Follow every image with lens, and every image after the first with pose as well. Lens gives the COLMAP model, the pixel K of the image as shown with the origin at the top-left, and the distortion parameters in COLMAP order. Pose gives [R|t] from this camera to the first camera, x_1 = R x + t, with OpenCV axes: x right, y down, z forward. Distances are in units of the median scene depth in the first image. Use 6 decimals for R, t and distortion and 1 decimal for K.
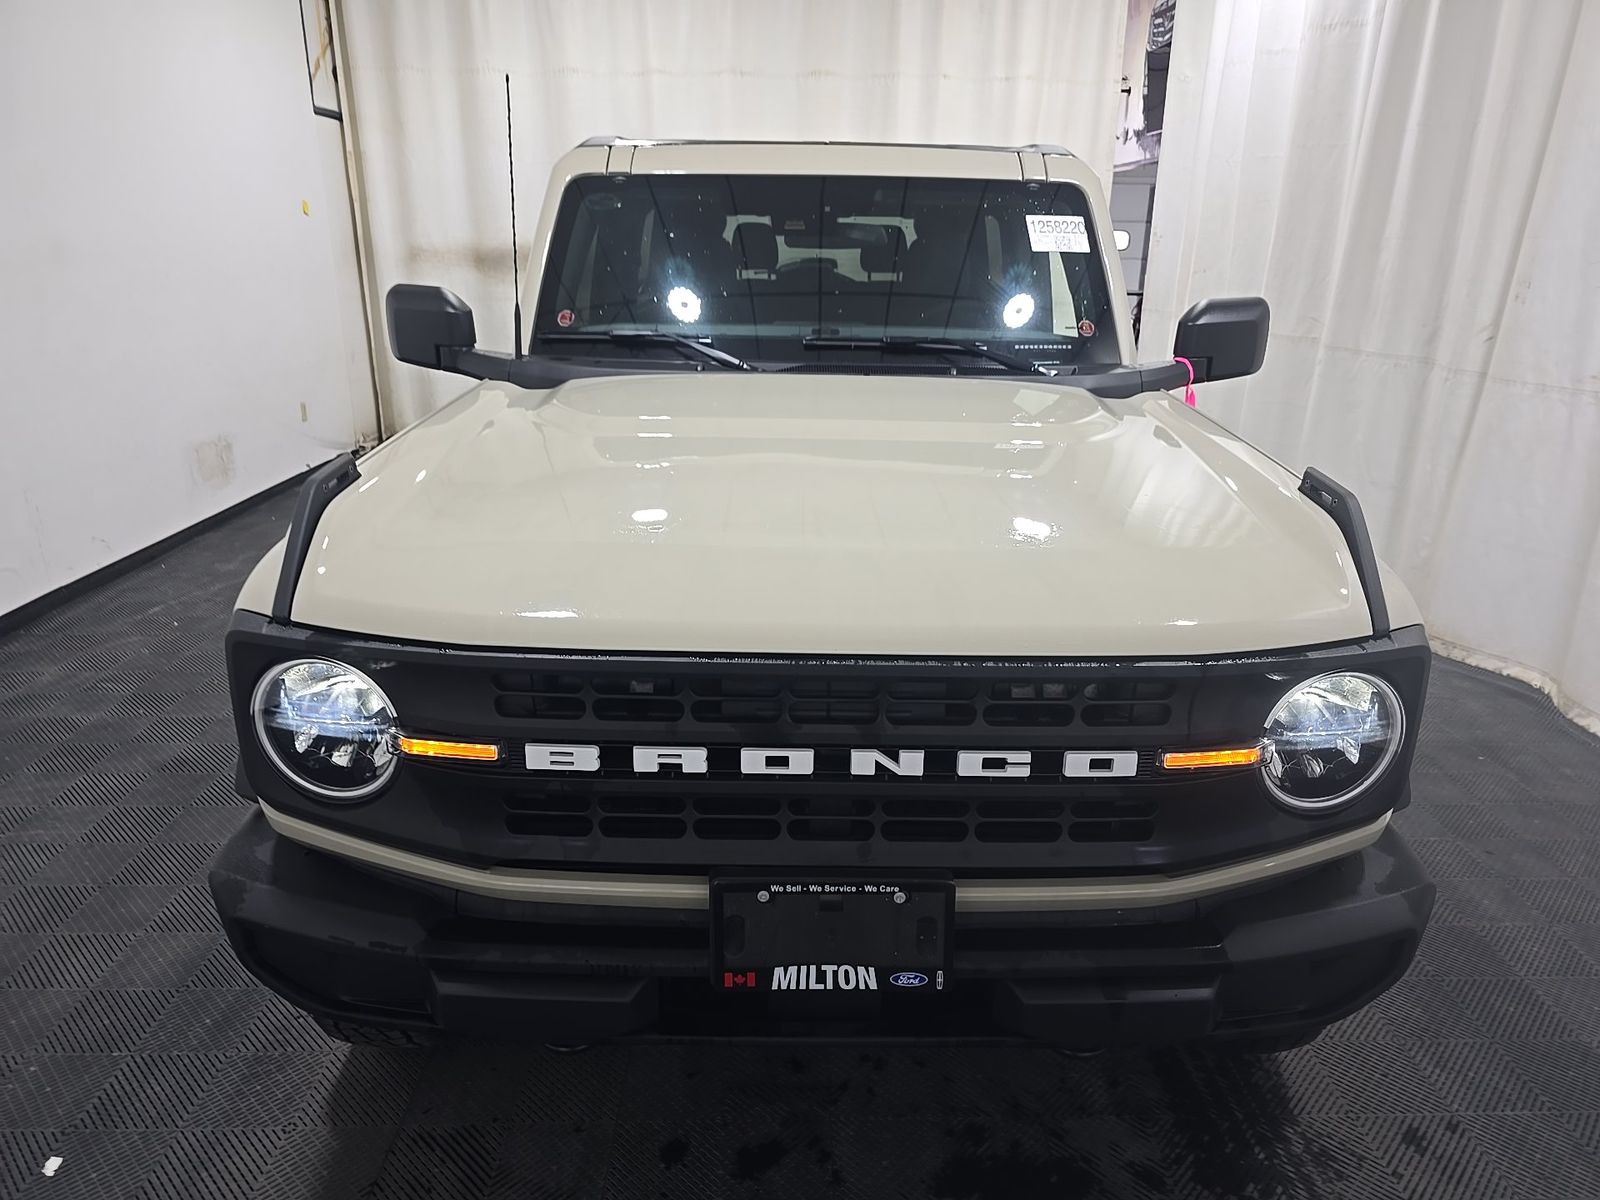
lens RADIAL K [[1089.6, 0, 800.0], [0, 1089.6, 600.0], [0, 0, 1]] dist [0.002200, -0.003539]
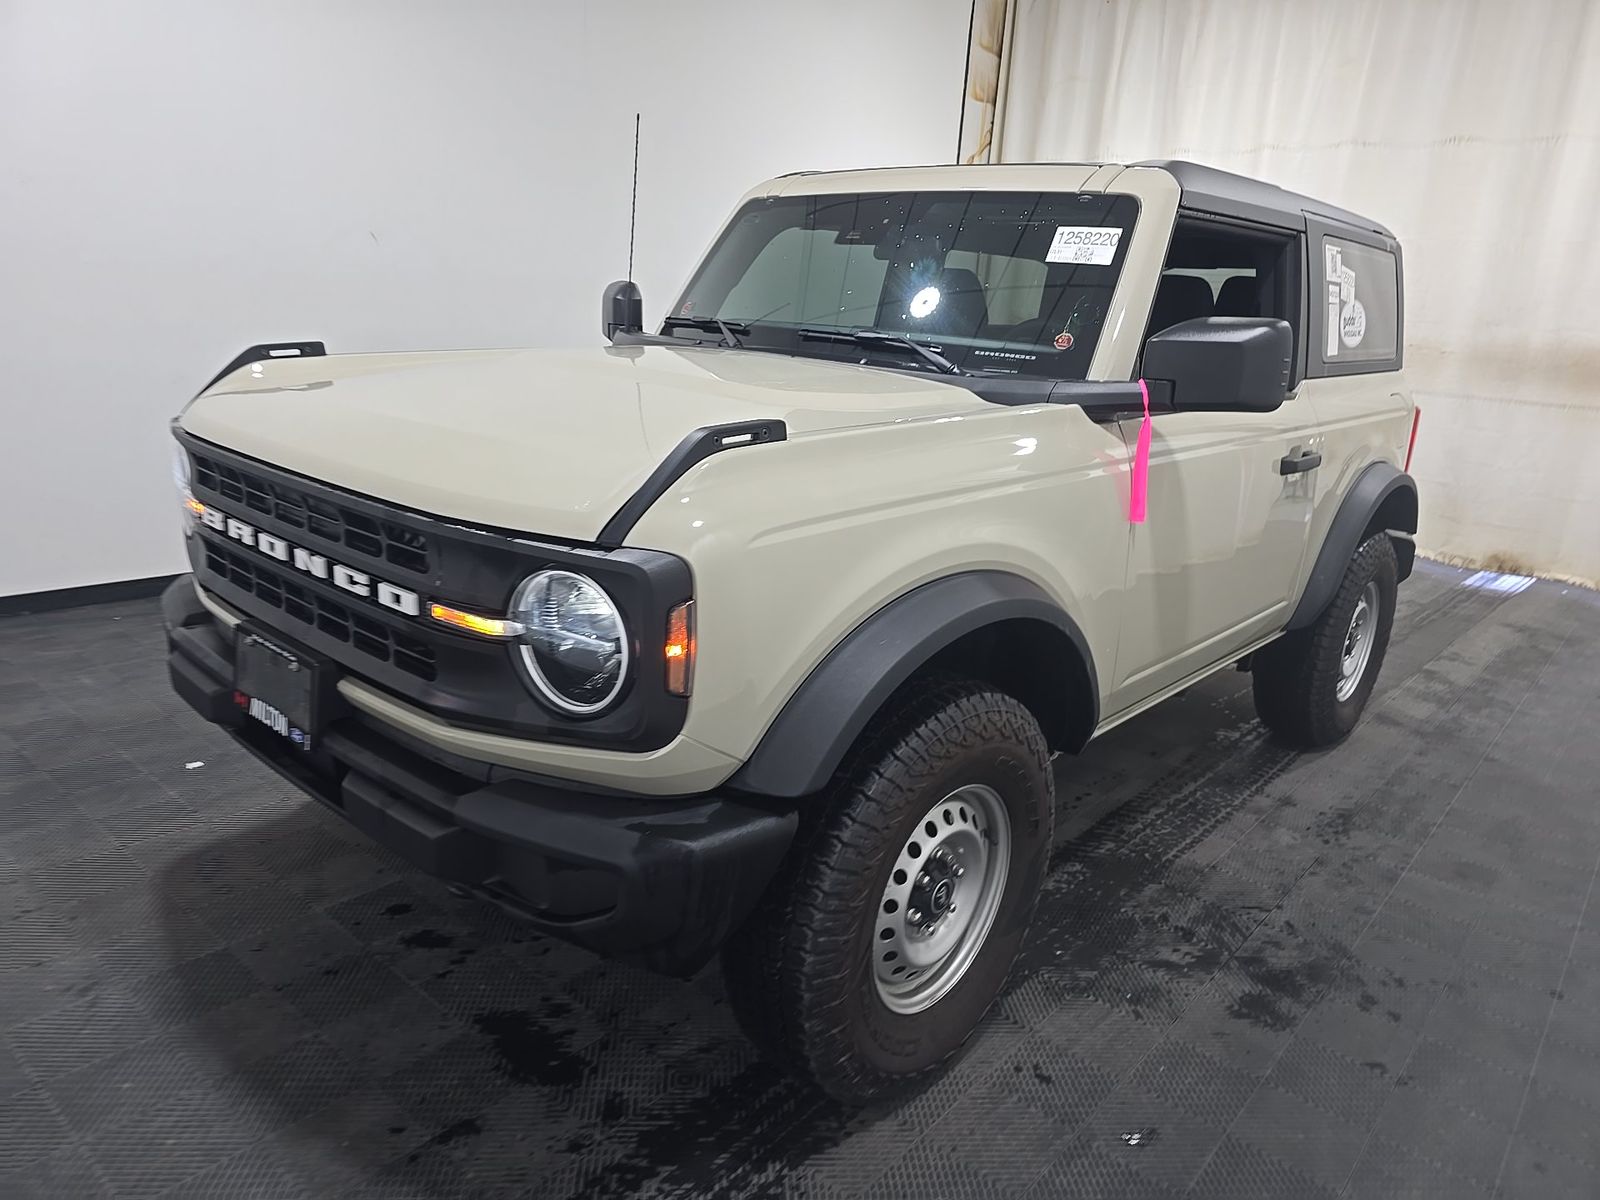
lens RADIAL K [[1085.5, 0, 836.8], [0, 1085.5, 598.5], [0, 0, 1]] dist [0.006101, 0.002060]
pose [[0.755058, 0.205725, -0.622547, 0.783416], [-0.260658, 0.965427, 0.002893, 0.011713], [0.601619, 0.160088, 0.782577, 0.201619]]
